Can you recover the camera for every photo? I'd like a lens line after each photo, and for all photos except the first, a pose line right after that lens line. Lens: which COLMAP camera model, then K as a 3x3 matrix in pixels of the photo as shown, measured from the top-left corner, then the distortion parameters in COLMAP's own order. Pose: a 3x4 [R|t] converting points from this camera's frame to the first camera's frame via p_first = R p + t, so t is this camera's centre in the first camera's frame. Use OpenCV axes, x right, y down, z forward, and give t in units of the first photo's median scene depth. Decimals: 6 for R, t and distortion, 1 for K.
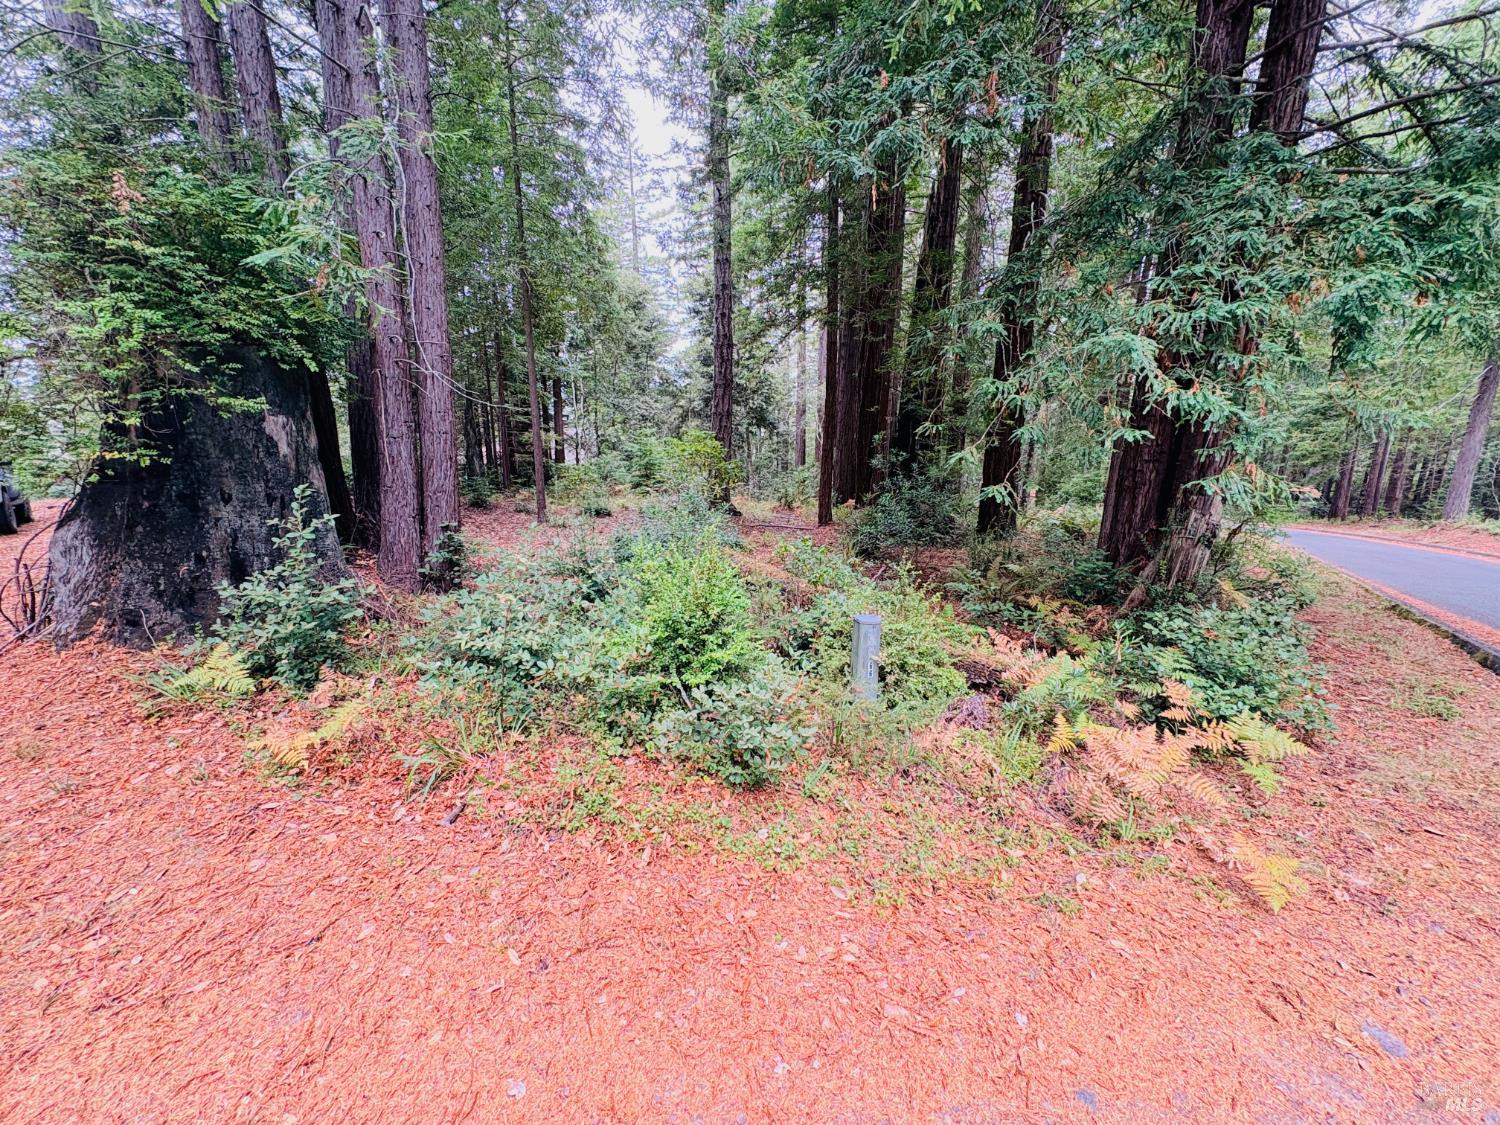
lens RADIAL K [[597.4, 0, 747.9], [0, 597.4, 560.3], [0, 0, 1]] dist [0.001086, -0.000107]
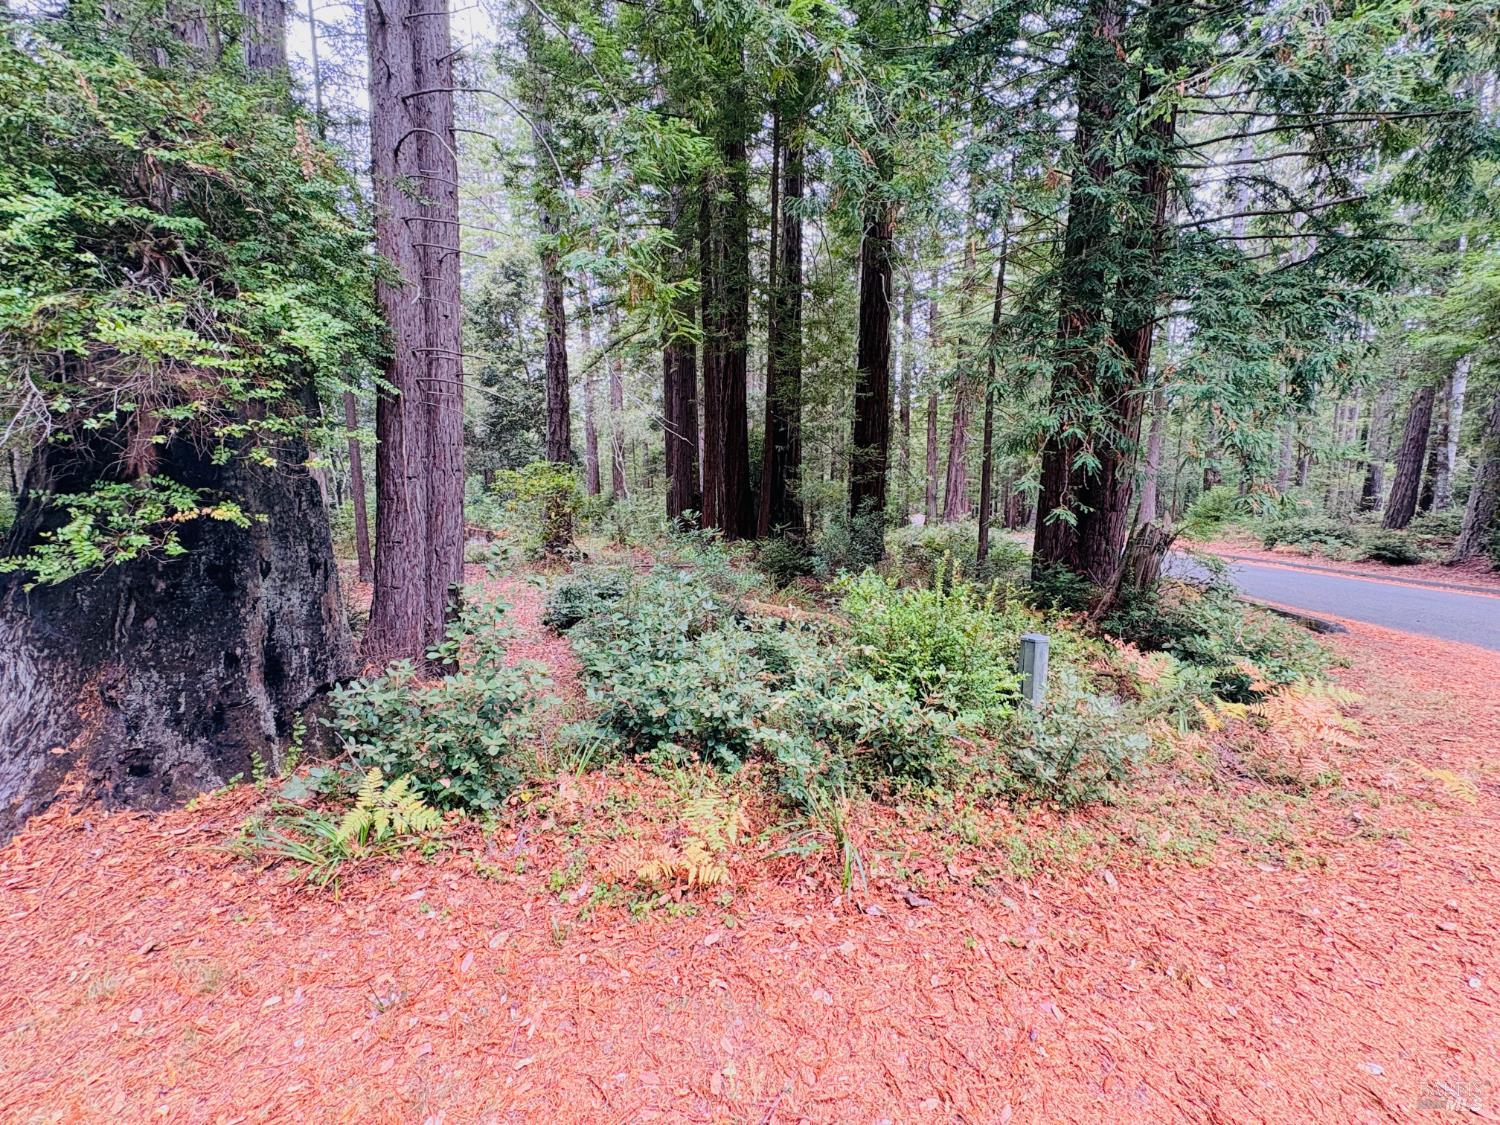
lens RADIAL K [[662.7, 0, 750.0], [0, 662.7, 562.5], [0, 0, 1]] dist [-0.000419, -0.000061]
pose [[0.929883, -0.069369, 0.361255, -0.648775], [0.090387, 0.995038, -0.041590, -0.028726], [-0.356577, 0.071327, 0.931539, 0.080286]]
